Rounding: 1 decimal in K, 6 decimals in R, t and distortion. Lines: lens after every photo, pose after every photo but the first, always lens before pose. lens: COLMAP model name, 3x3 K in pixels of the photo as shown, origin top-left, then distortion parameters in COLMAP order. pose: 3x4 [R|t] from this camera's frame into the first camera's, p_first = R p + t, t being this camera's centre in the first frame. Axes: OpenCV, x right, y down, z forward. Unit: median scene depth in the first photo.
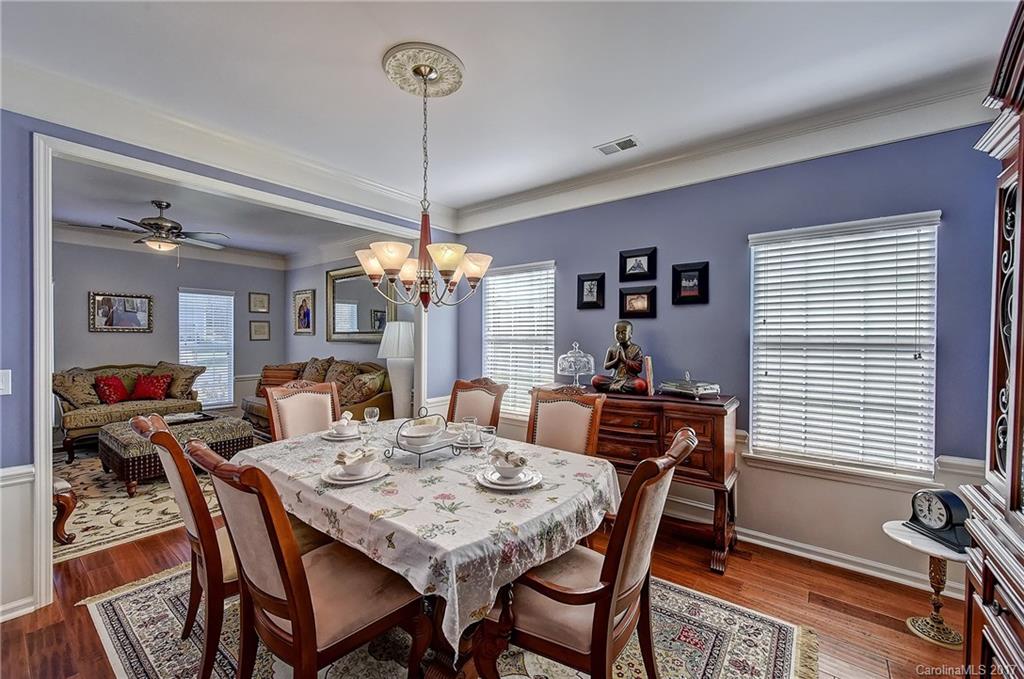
lens RADIAL K [[407.8, 0, 519.3], [0, 407.8, 336.3], [0, 0, 1]] dist [0.001181, 0.000029]
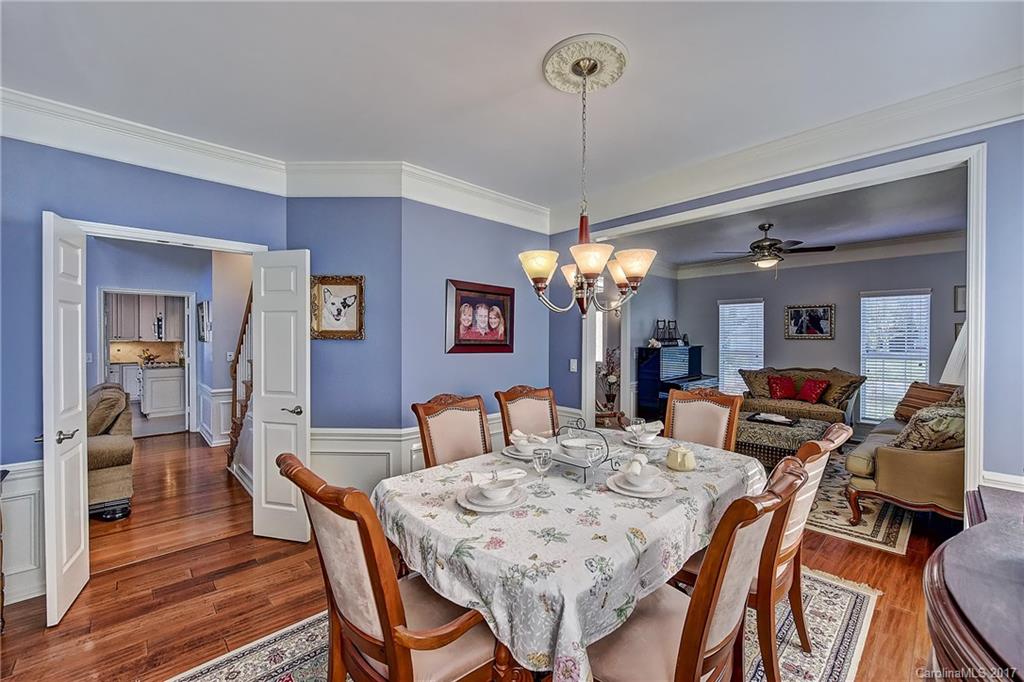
lens RADIAL K [[413.2, 0, 512.0], [0, 413.2, 341.0], [0, 0, 1]] dist [-0.001232, -0.000007]
pose [[-0.173559, 0.001965, -0.984821, 0.738685], [-0.006590, 0.999973, 0.003157, -0.009142], [0.984801, 0.007038, -0.173542, 1.000040]]
